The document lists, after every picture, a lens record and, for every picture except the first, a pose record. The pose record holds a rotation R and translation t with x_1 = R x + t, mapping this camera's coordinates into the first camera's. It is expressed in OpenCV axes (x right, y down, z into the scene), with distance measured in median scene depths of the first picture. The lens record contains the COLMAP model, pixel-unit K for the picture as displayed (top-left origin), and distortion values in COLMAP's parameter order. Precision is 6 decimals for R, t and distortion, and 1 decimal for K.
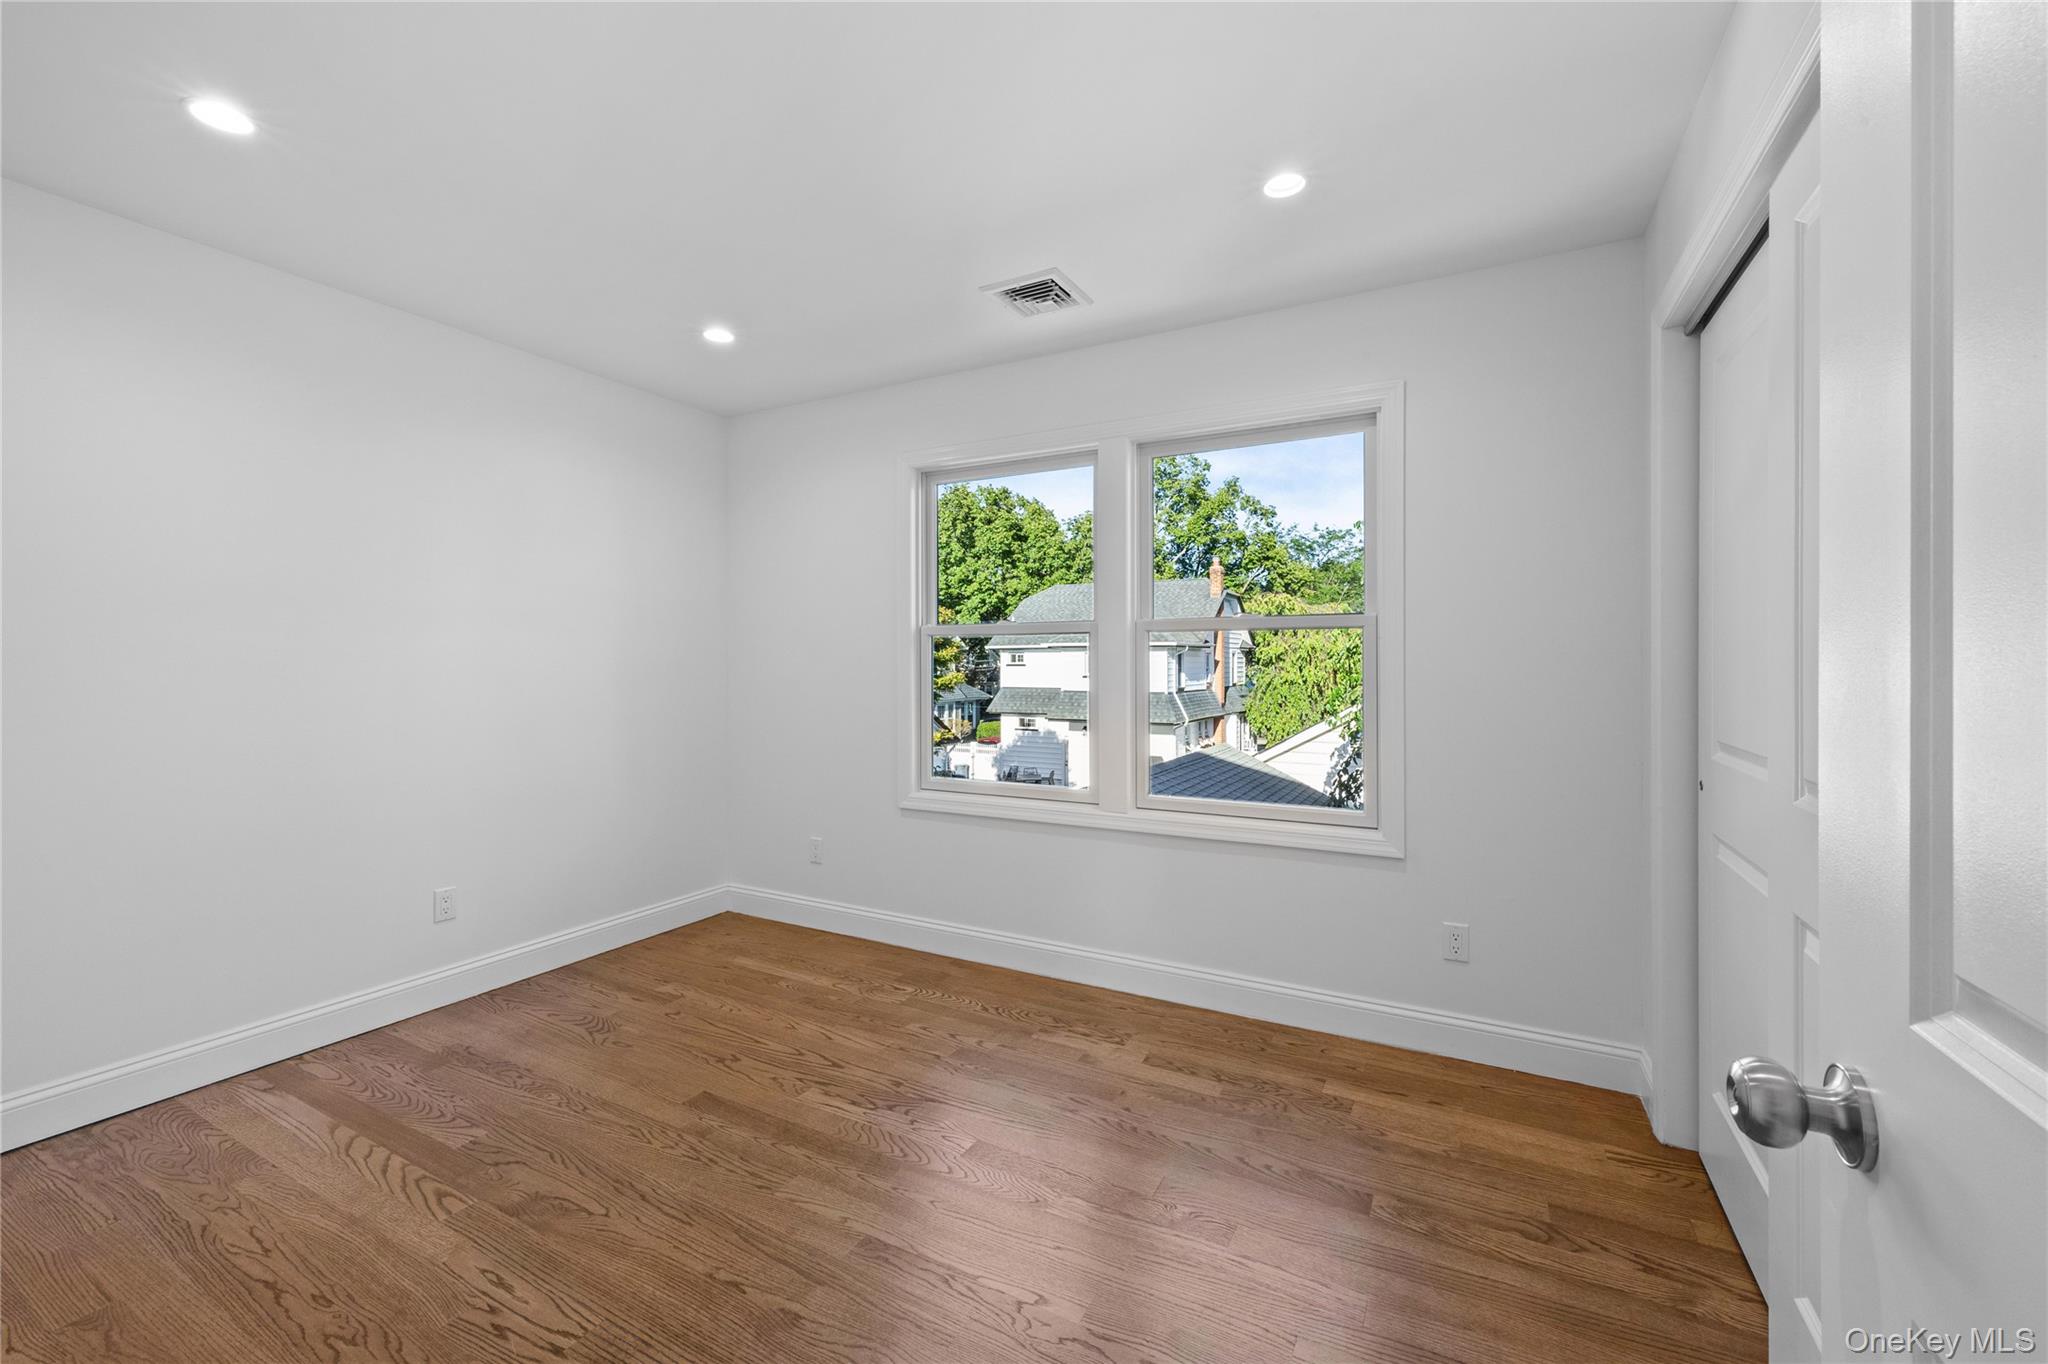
lens RADIAL K [[820.2, 0, 1022.5], [0, 820.2, 673.6], [0, 0, 1]] dist [0.000399, -0.000120]
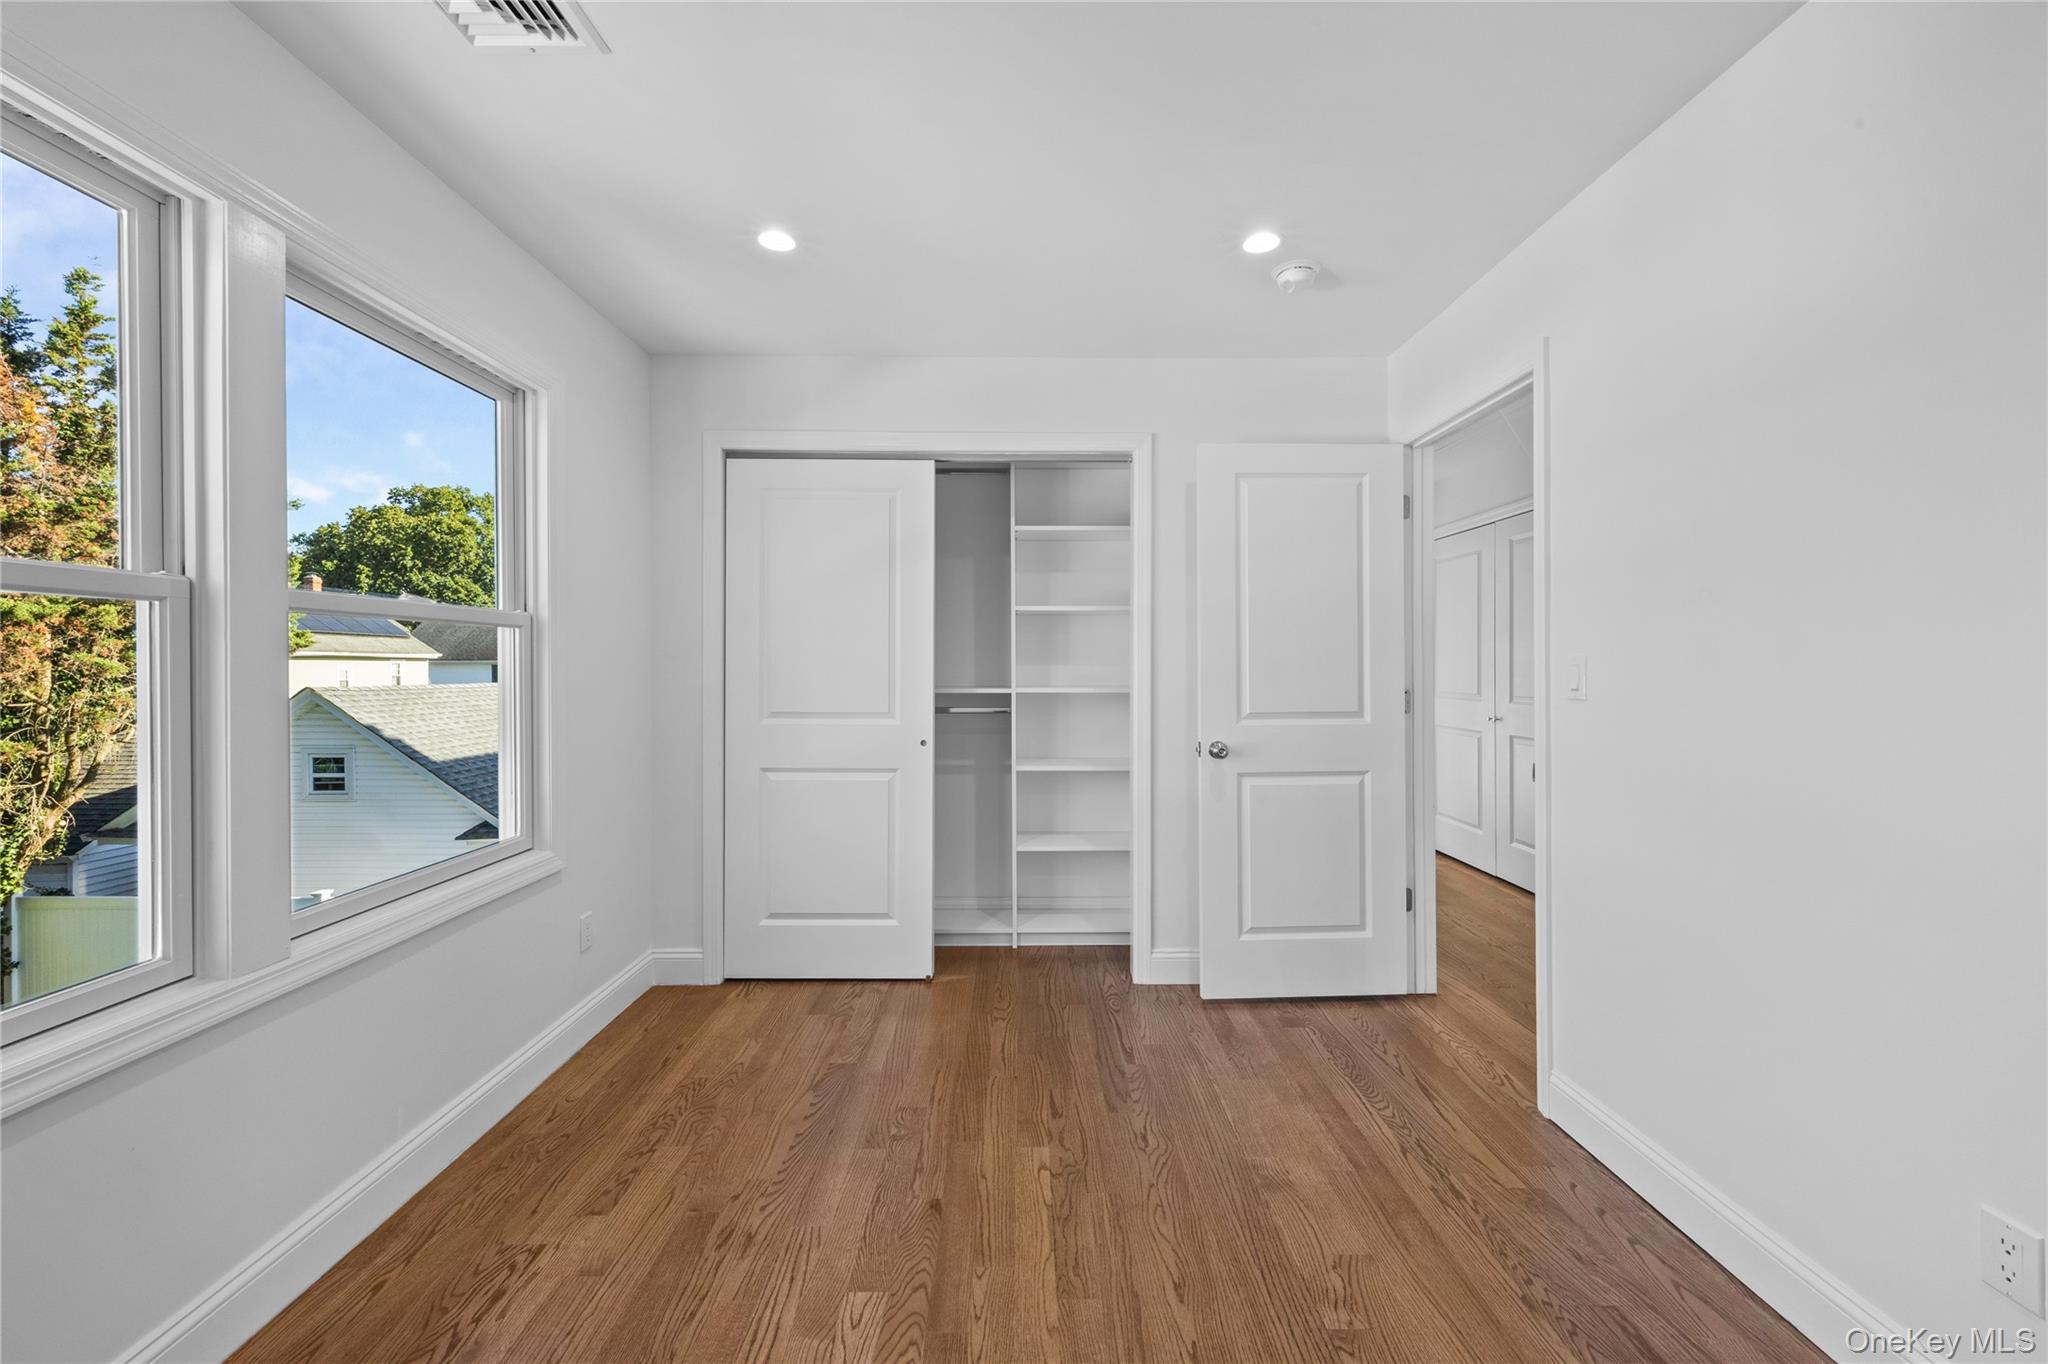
lens RADIAL K [[820.2, 0, 1023.8], [0, 820.2, 669.1], [0, 0, 1]] dist [0.000399, -0.000120]
pose [[-0.488578, -0.002607, 0.872516, -0.741079], [0.013050, 0.999862, 0.010296, -0.014822], [-0.872423, 0.016416, -0.488476, 1.132142]]
